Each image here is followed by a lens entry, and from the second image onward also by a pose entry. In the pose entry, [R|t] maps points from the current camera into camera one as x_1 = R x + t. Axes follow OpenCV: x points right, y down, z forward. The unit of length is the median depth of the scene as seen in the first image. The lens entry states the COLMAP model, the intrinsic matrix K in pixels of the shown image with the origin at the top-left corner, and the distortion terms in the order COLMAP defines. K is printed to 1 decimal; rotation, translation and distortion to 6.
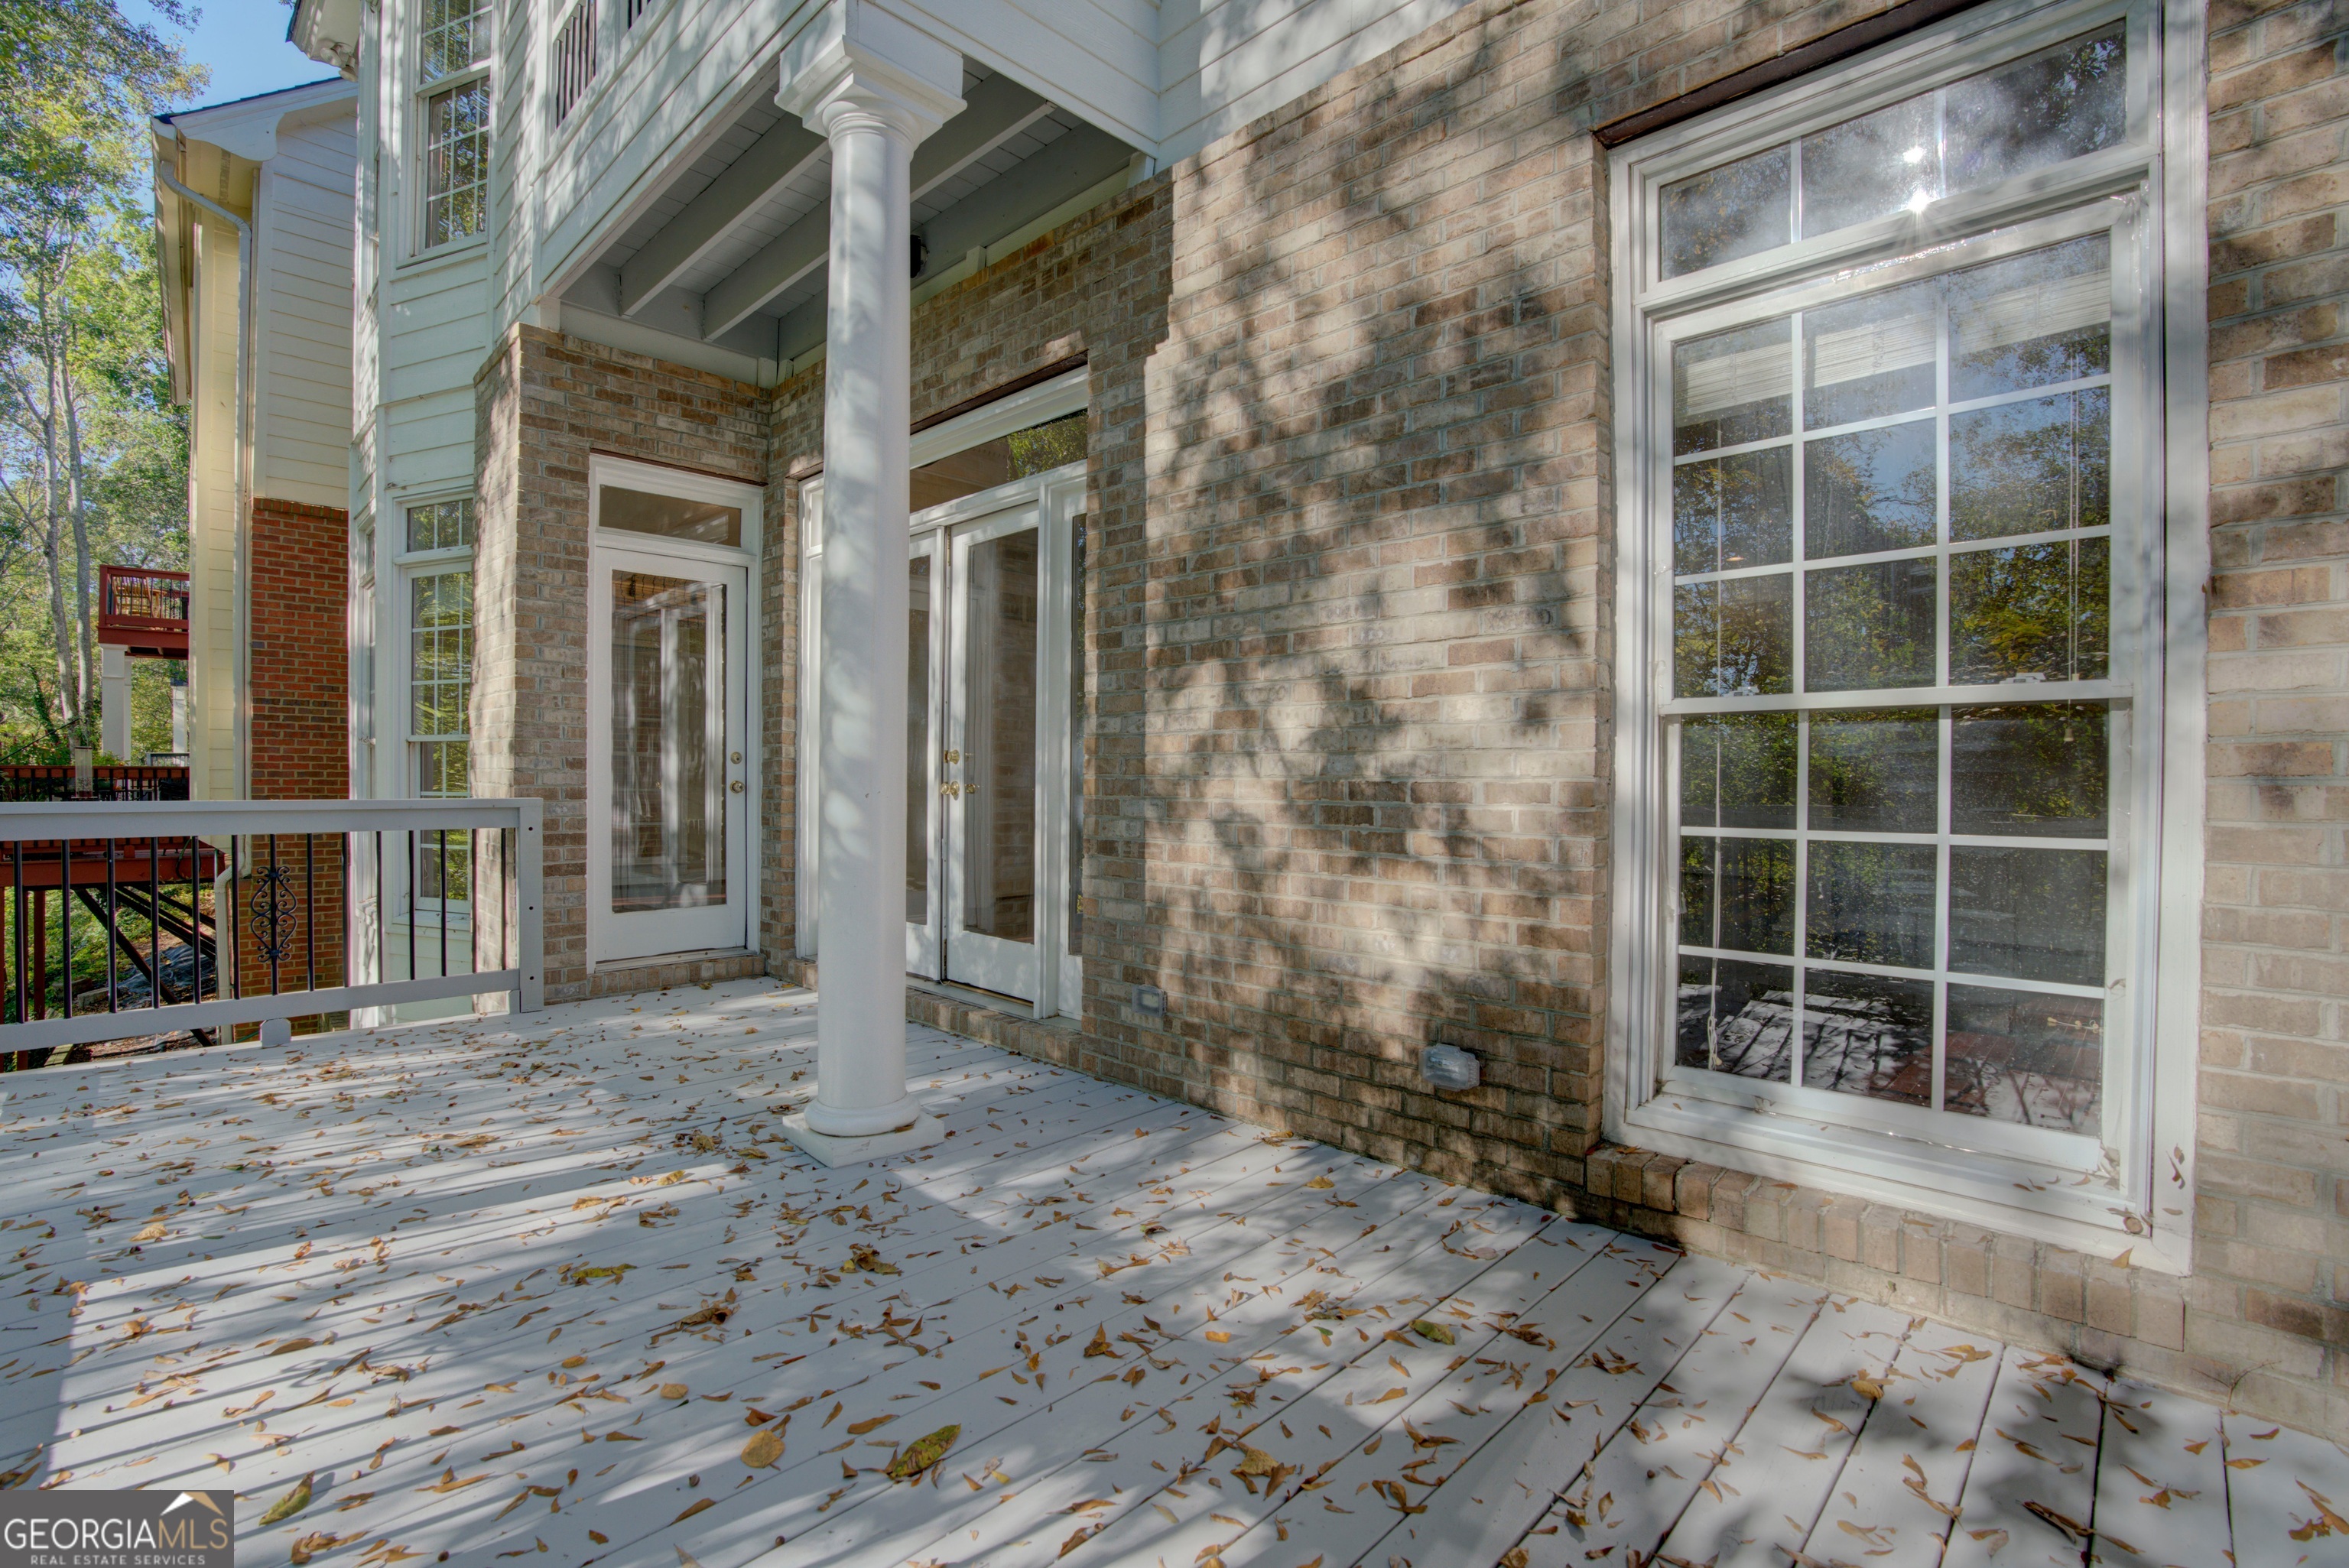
lens RADIAL K [[1073.1, 0, 1171.1], [0, 1073.1, 786.9], [0, 0, 1]] dist [-0.070220, 0.028918]
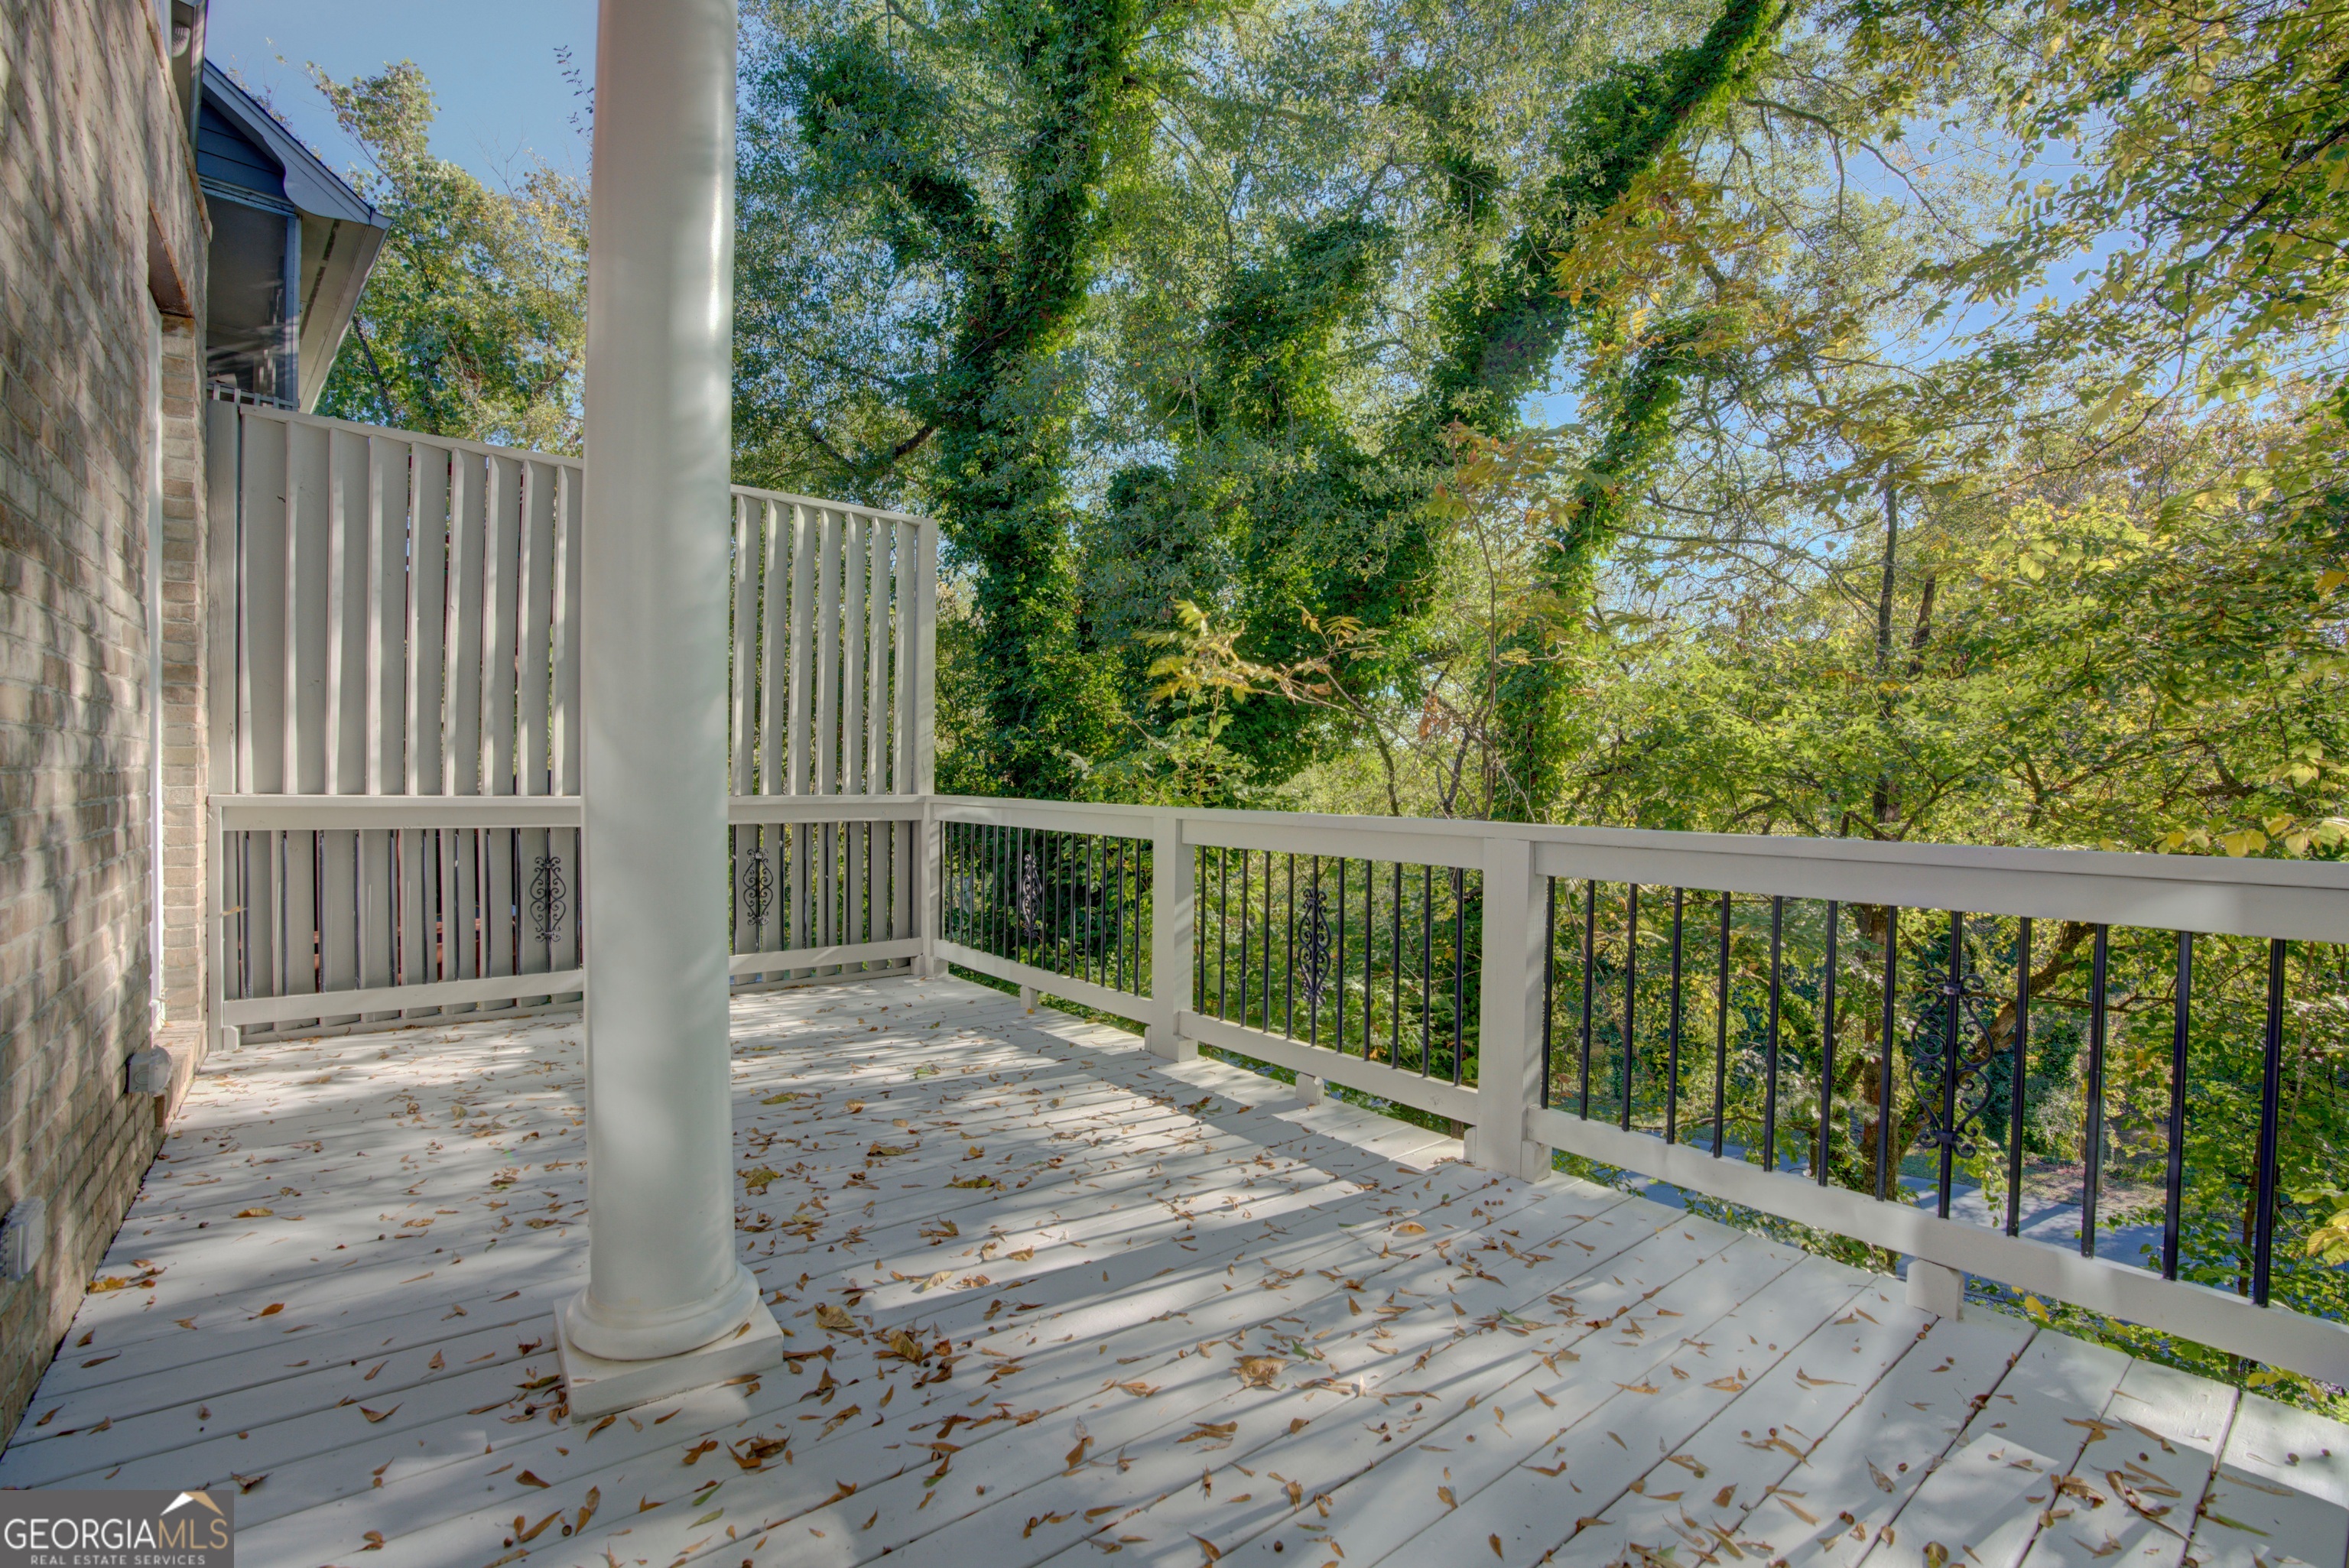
lens RADIAL K [[1073.1, 0, 1171.1], [0, 1073.1, 786.9], [0, 0, 1]] dist [-0.070220, 0.028918]
pose [[-0.992275, -0.019766, 0.122472, -0.822700], [-0.016747, 0.999531, 0.025634, -0.031678], [-0.122921, 0.023385, -0.992141, 1.956388]]
